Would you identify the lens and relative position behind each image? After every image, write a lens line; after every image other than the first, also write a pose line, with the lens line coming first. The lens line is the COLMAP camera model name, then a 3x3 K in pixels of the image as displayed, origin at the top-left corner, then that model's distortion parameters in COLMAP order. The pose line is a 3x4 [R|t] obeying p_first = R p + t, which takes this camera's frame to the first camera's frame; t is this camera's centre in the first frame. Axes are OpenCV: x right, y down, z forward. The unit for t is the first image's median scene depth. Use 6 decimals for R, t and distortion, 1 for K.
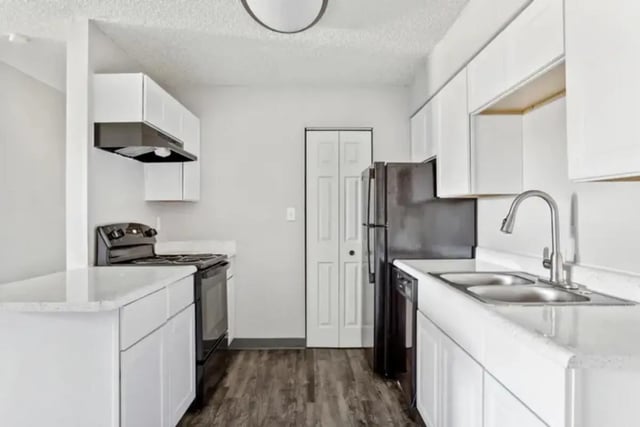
lens RADIAL K [[403.6, 0, 320.0], [0, 403.6, 213.5], [0, 0, 1]] dist [-0.061532, 0.000966]
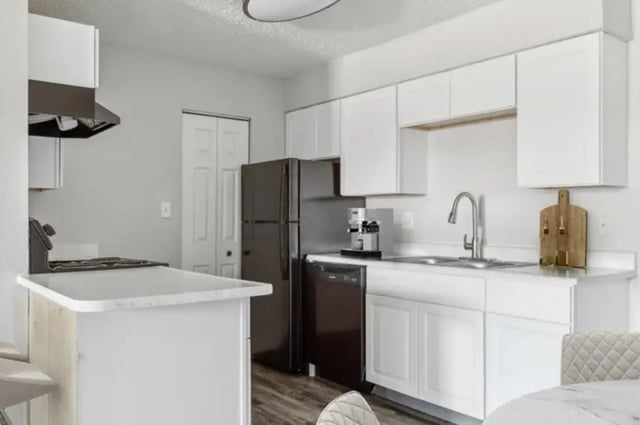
lens RADIAL K [[548.2, 0, 320.0], [0, 548.2, 212.5], [0, 0, 1]] dist [0.000710, 0.001881]
pose [[0.787633, 0.010546, 0.616055, -0.654501], [-0.005600, 0.999935, -0.009958, 0.020928], [-0.616119, 0.004393, 0.787641, -0.120489]]
